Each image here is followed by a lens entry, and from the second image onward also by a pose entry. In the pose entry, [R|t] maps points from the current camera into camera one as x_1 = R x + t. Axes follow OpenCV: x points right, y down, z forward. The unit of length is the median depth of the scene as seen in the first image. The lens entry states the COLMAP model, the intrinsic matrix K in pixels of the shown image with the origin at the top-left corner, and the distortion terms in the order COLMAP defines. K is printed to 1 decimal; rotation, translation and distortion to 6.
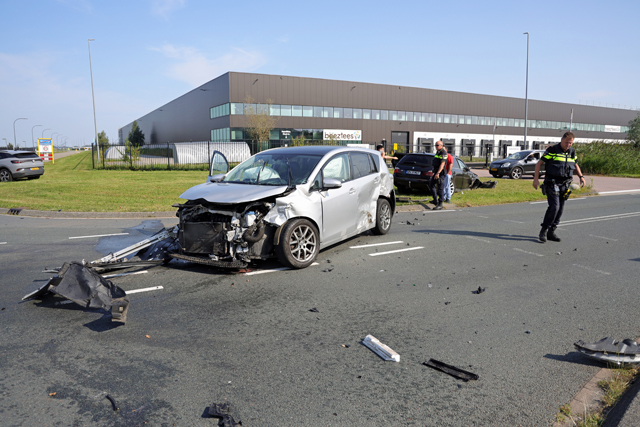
lens RADIAL K [[475.4, 0, 331.4], [0, 475.4, 224.7], [0, 0, 1]] dist [-0.090767, 0.072134]
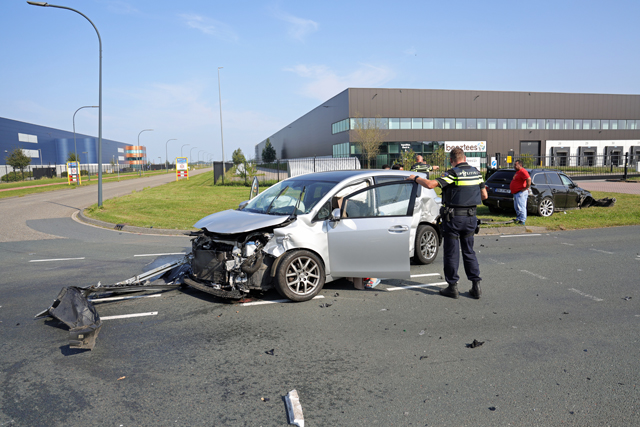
lens RADIAL K [[475.4, 0, 317.2], [0, 475.4, 213.0], [0, 0, 1]] dist [-0.090767, 0.072134]
pose [[0.954083, 0.008873, -0.299410, 0.052706], [-0.023576, 0.998685, -0.045533, -0.009173], [0.298612, 0.050501, 0.953037, 0.017601]]
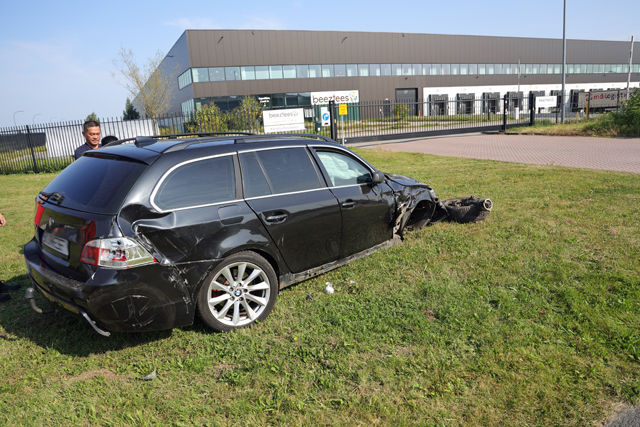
lens RADIAL K [[480.7, 0, 324.5], [0, 480.7, 219.2], [0, 0, 1]] dist [-0.079902, 0.031981]
pose [[0.995484, -0.047428, -0.082236, 0.142642], [0.052452, 0.996817, 0.060045, -0.059163], [0.079127, -0.064088, 0.994802, 0.321935]]
